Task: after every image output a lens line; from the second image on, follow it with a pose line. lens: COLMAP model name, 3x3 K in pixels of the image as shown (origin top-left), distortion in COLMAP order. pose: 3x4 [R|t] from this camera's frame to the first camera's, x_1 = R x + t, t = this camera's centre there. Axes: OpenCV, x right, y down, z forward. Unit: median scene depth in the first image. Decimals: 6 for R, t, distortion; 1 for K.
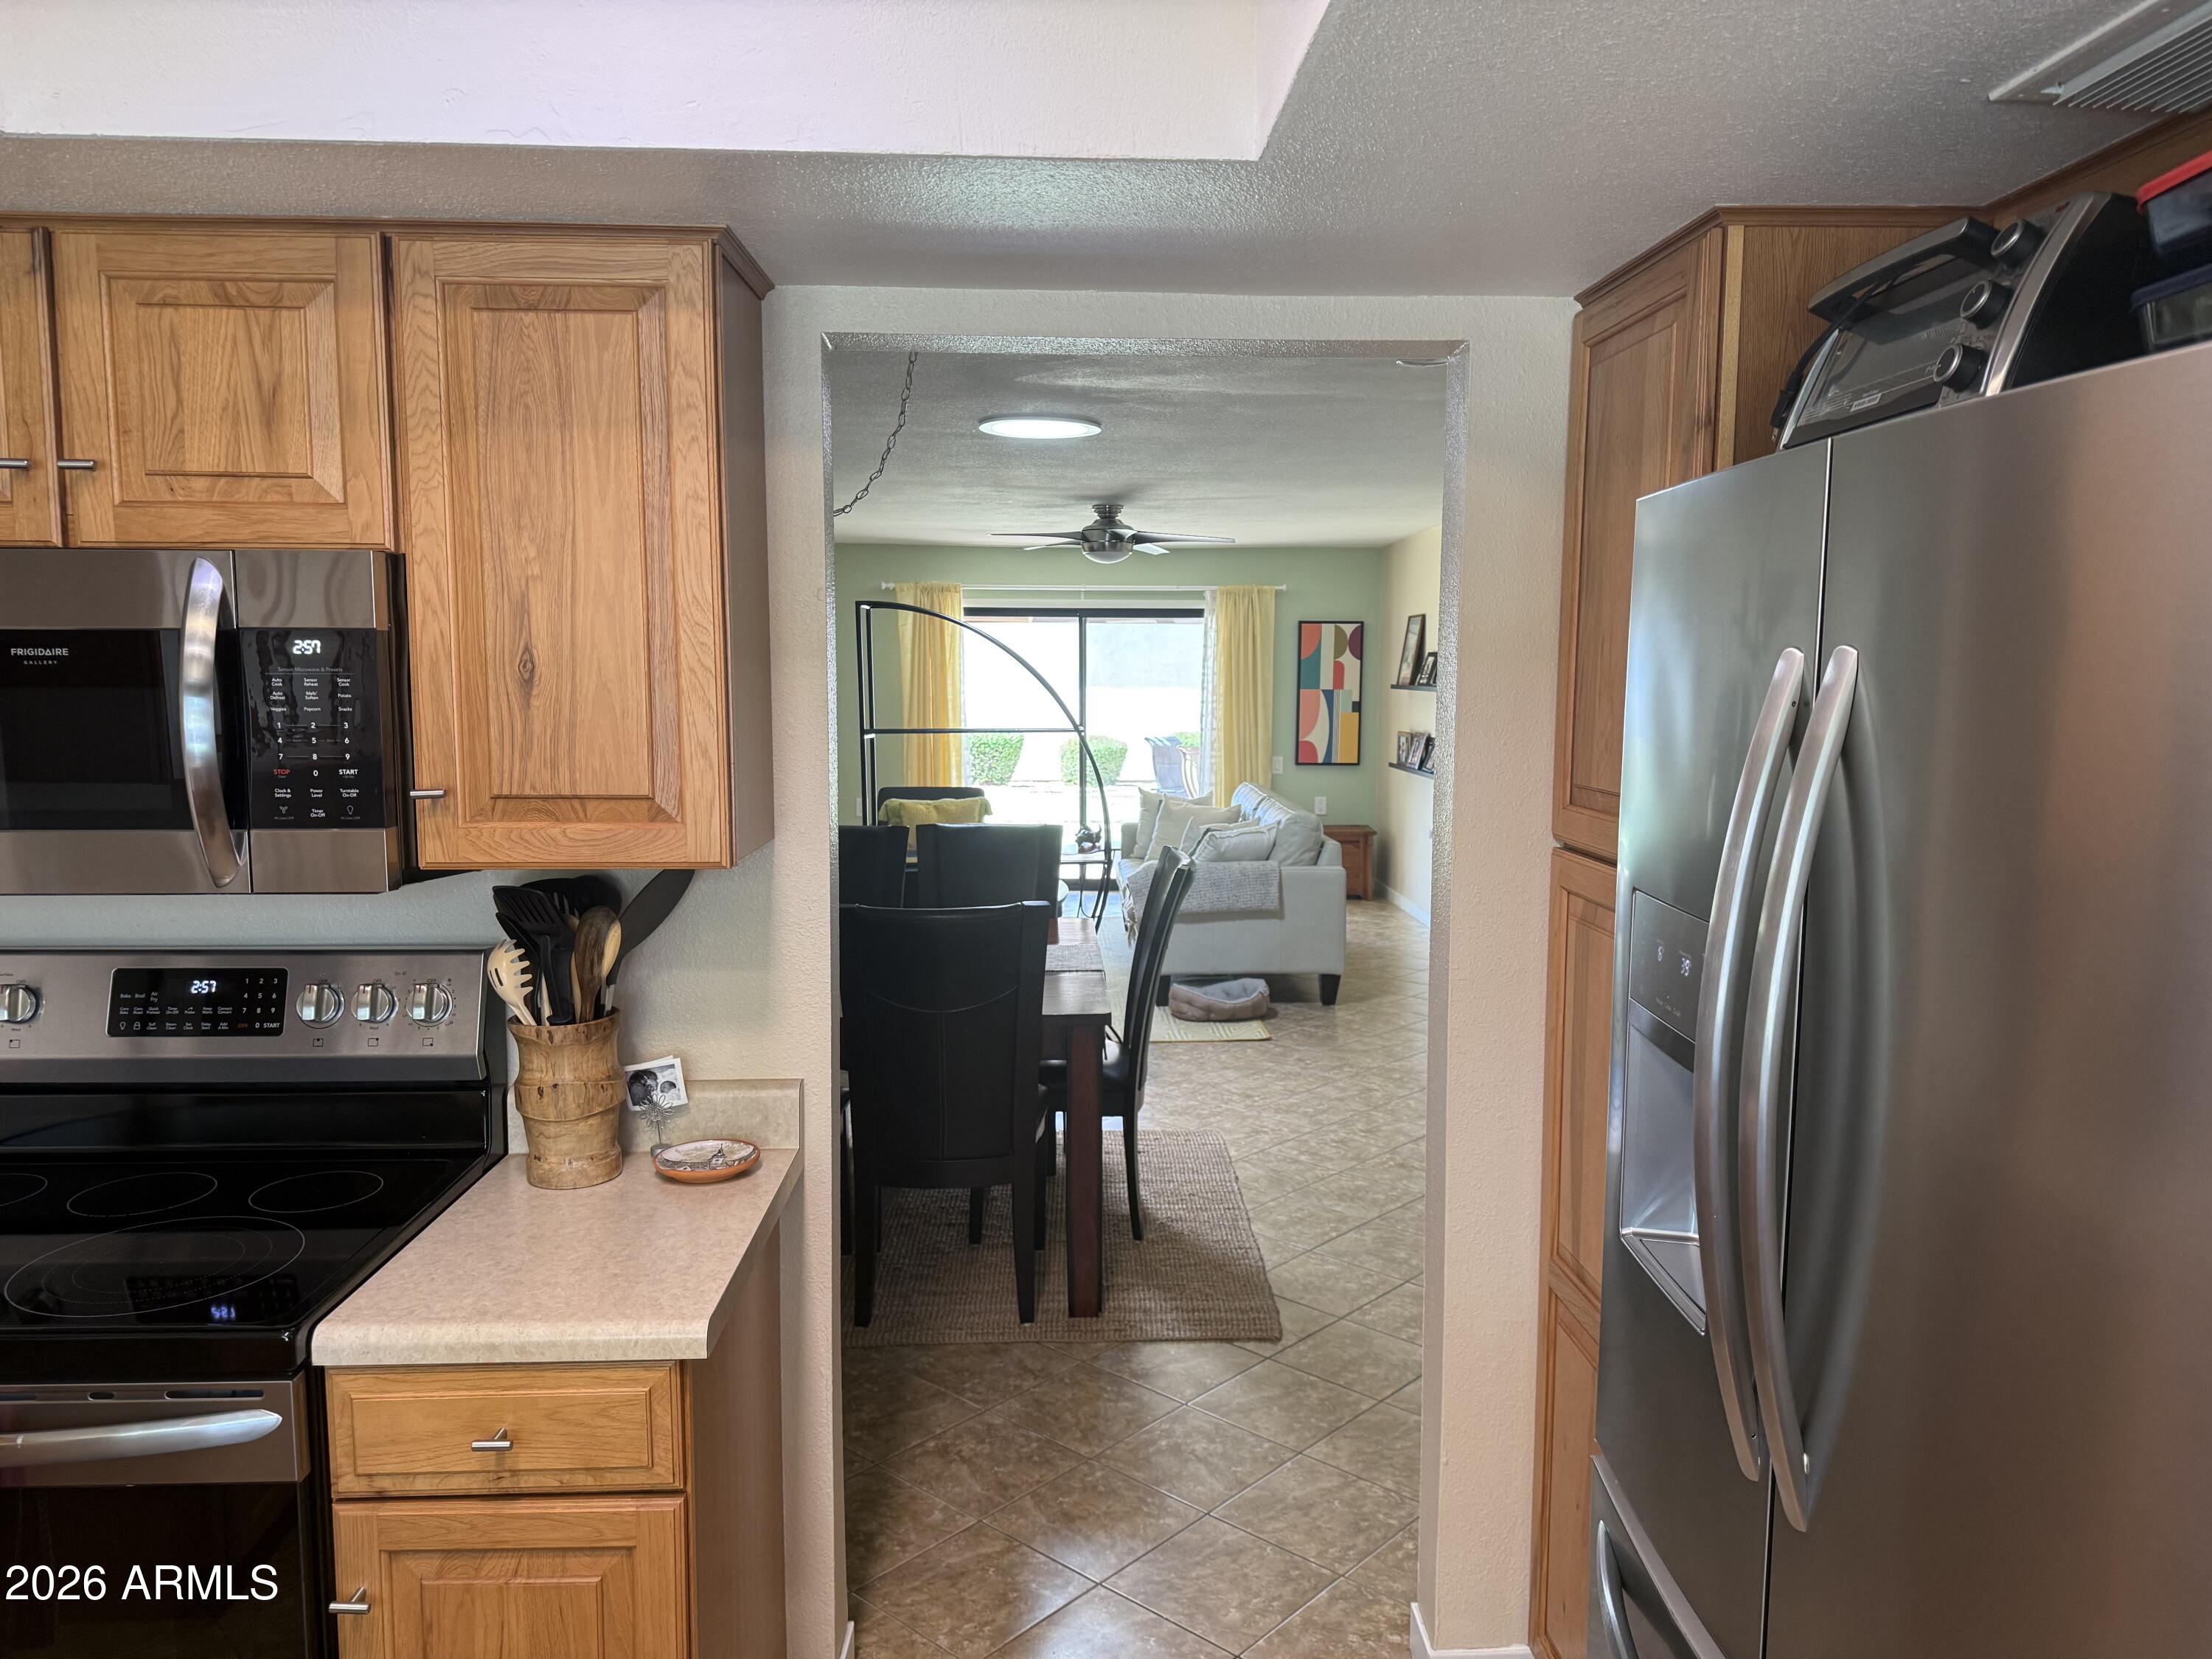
lens RADIAL K [[1497.7, 0, 1126.5], [0, 1497.7, 848.3], [0, 0, 1]] dist [-0.021216, -0.029741]
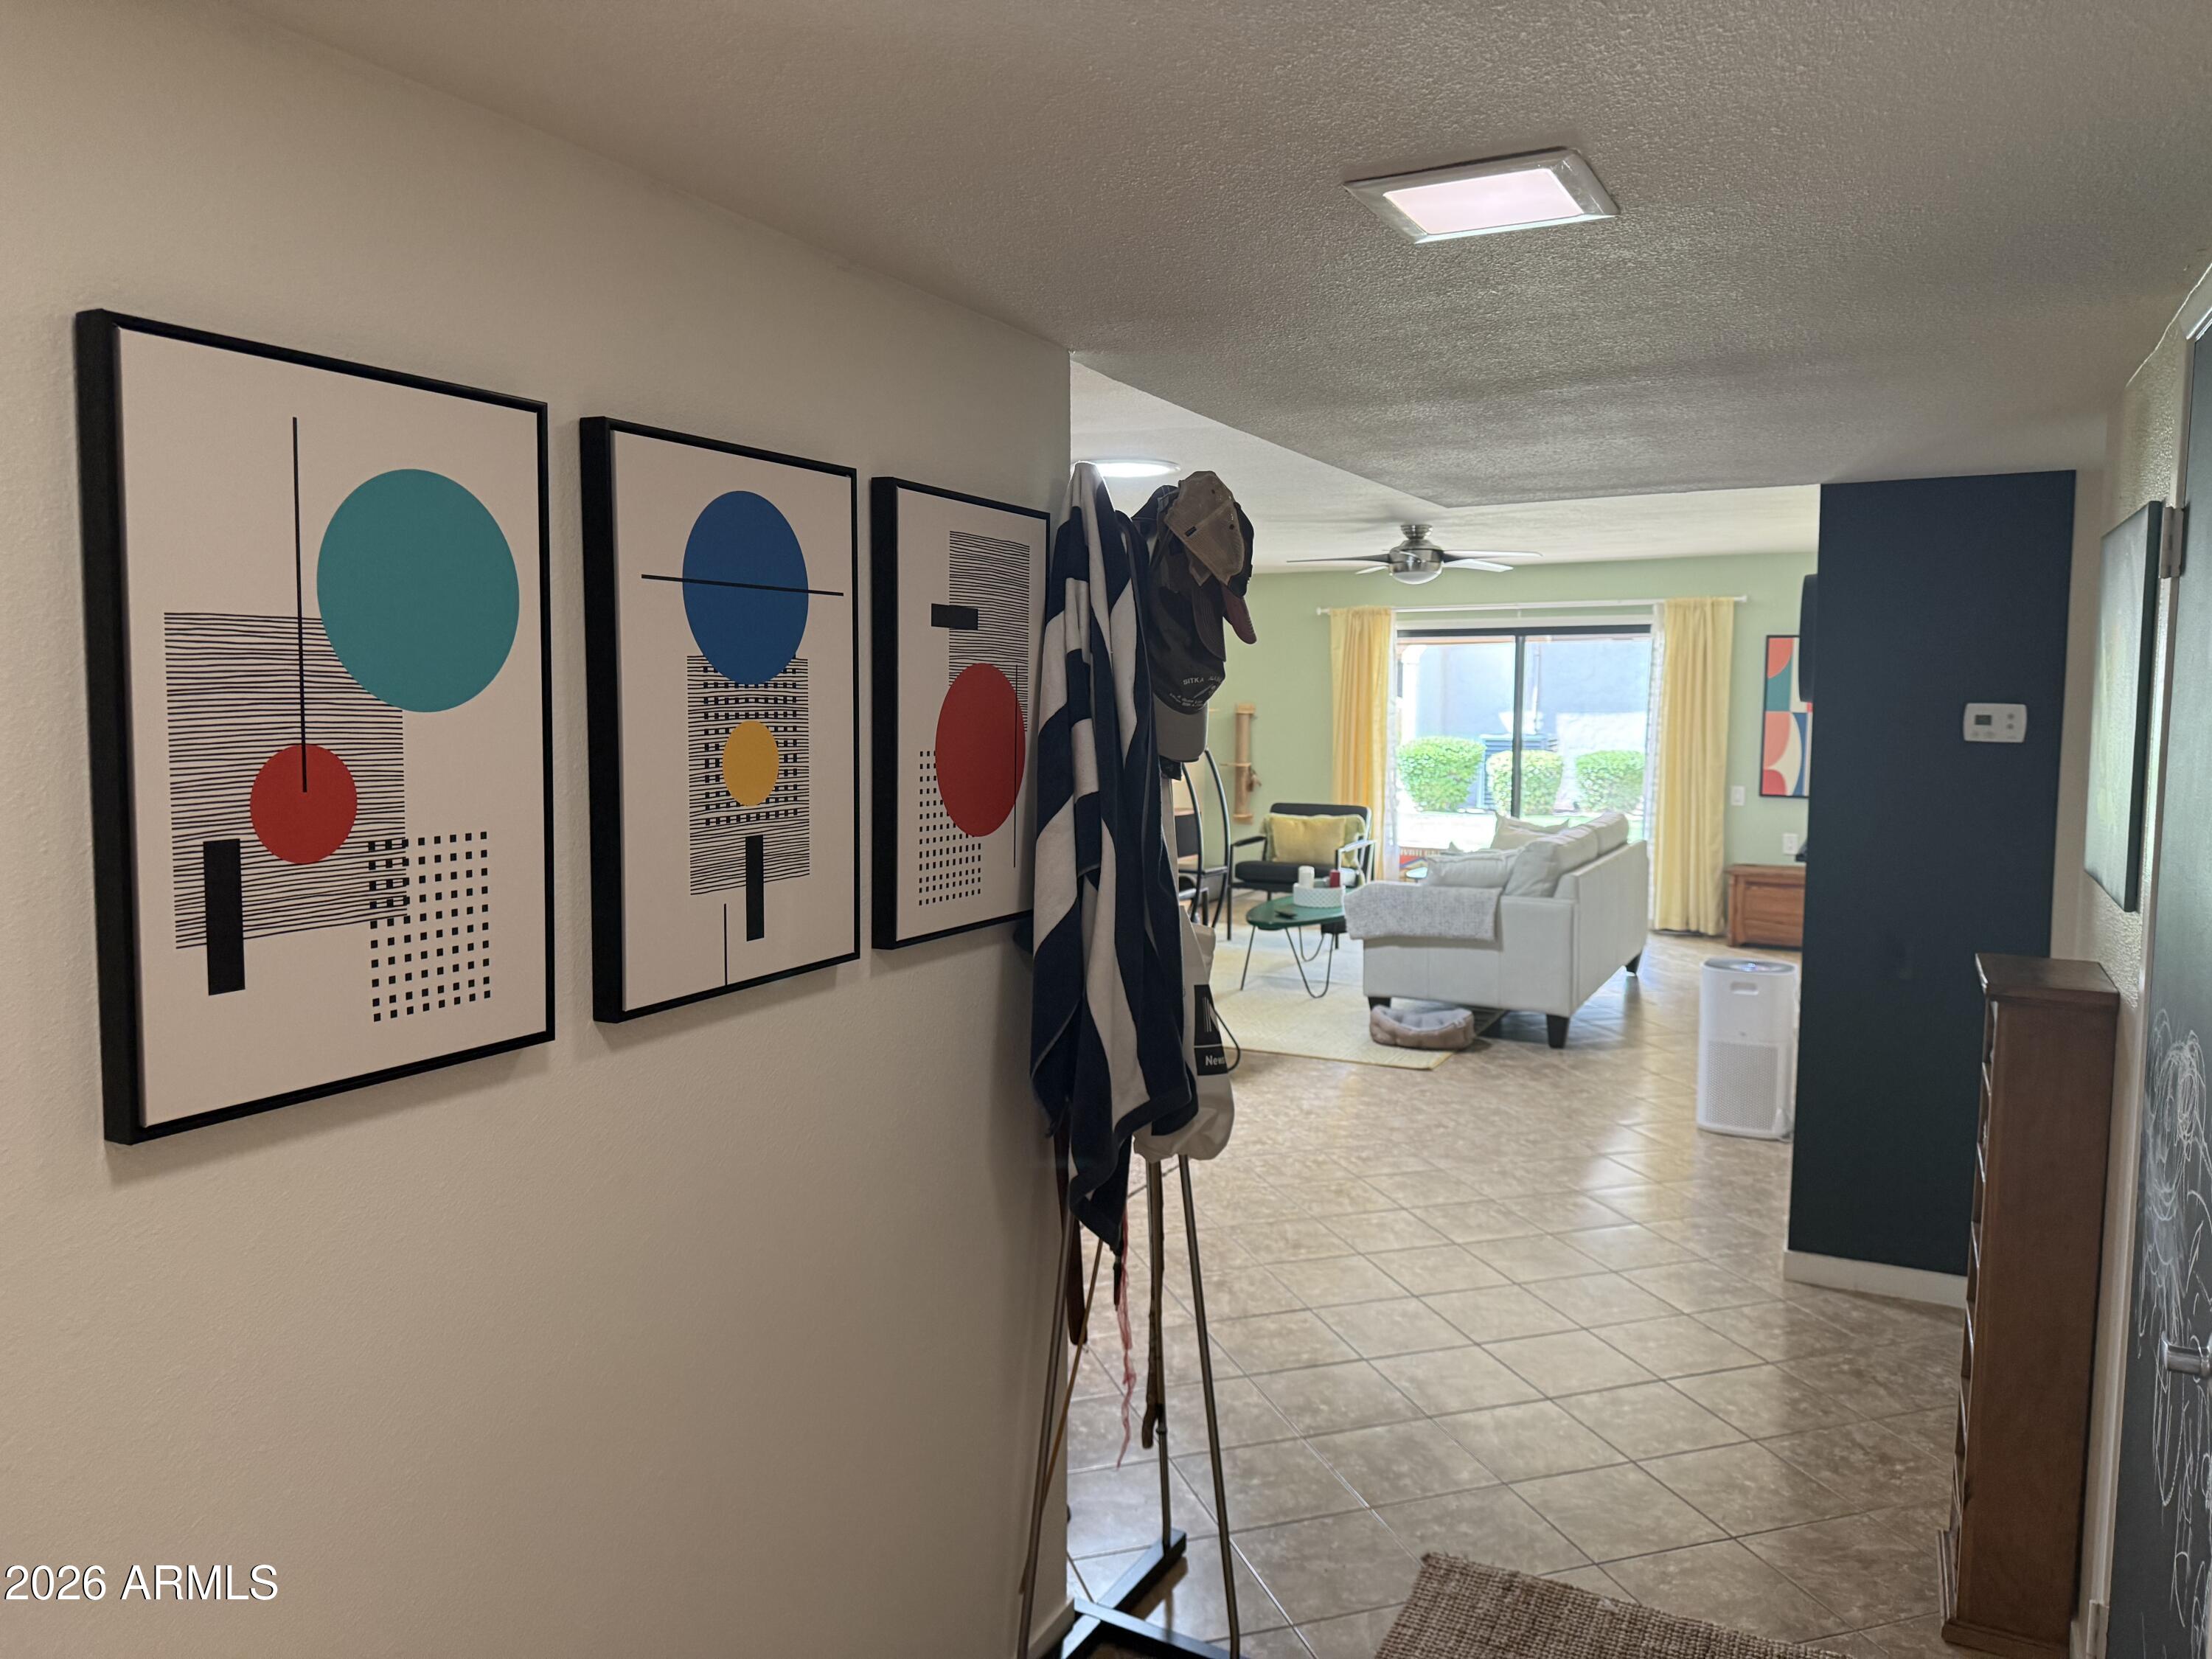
lens RADIAL K [[1497.7, 0, 1018.7], [0, 1497.7, 816.7], [0, 0, 1]] dist [-0.021216, -0.029741]
pose [[0.844064, 0.039653, -0.534775, 0.349531], [-0.058604, 0.998110, -0.018489, -0.002313], [0.533031, 0.046946, 0.844792, 0.030749]]
